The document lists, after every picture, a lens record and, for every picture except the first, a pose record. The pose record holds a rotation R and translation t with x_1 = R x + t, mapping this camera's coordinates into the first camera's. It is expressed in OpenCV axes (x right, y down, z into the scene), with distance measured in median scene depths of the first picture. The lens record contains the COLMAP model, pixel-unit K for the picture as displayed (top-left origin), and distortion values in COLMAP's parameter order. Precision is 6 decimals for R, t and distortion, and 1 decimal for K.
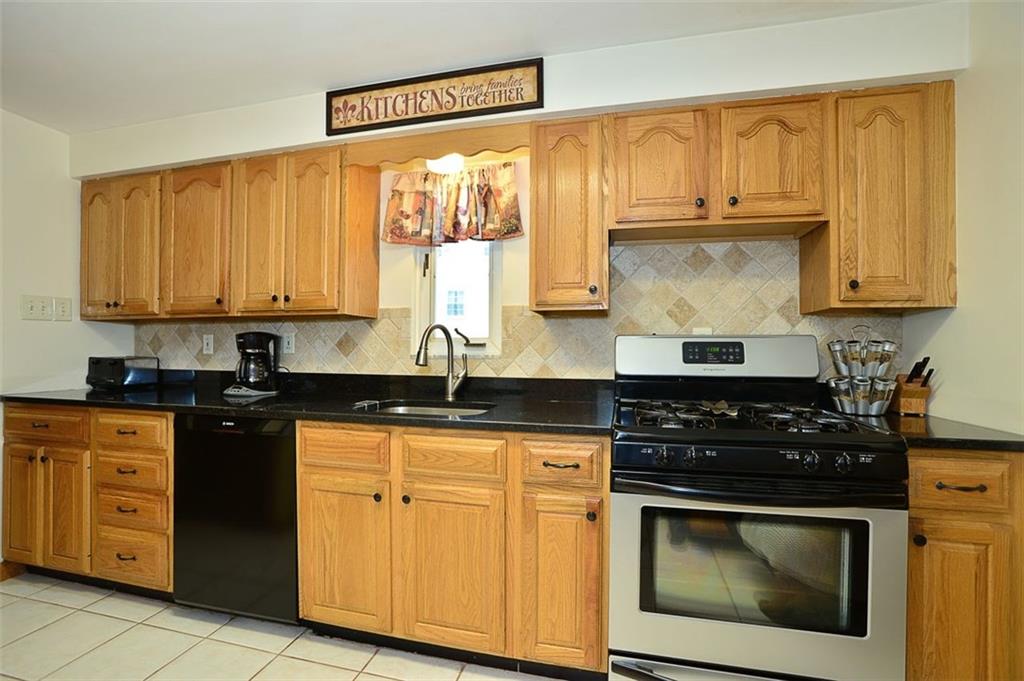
lens RADIAL K [[445.4, 0, 506.8], [0, 445.4, 346.3], [0, 0, 1]] dist [-0.070273, 0.022201]
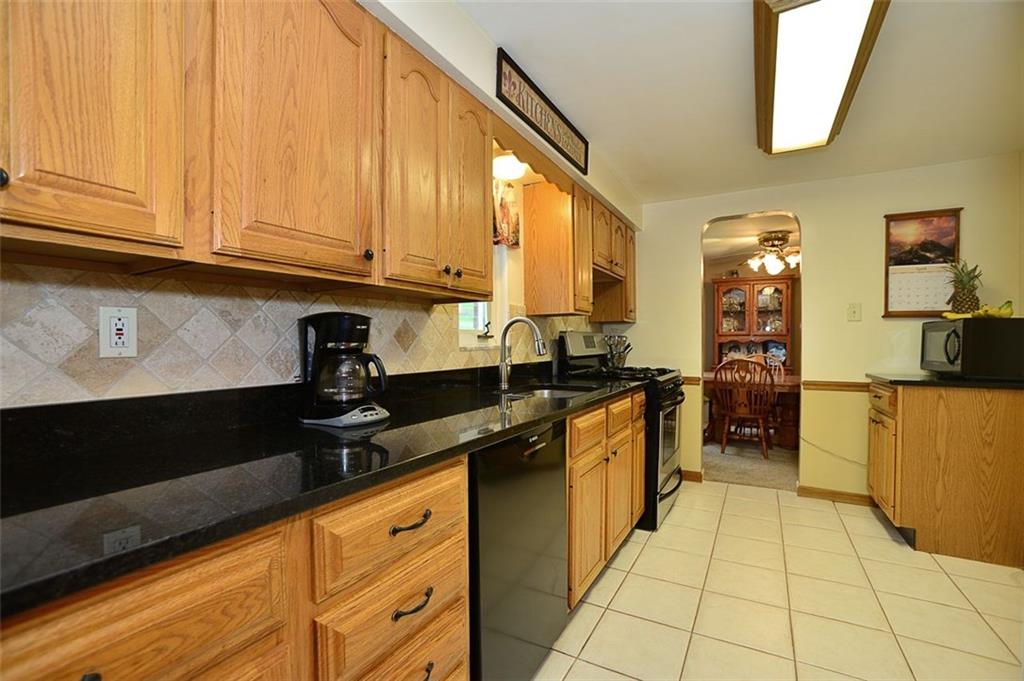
lens RADIAL K [[445.4, 0, 506.8], [0, 445.4, 346.3], [0, 0, 1]] dist [-0.070273, 0.022201]
pose [[0.285809, -0.014522, 0.958177, -1.182057], [0.003548, 0.999894, 0.014096, 0.004682], [-0.958280, -0.000629, 0.285831, 0.688611]]
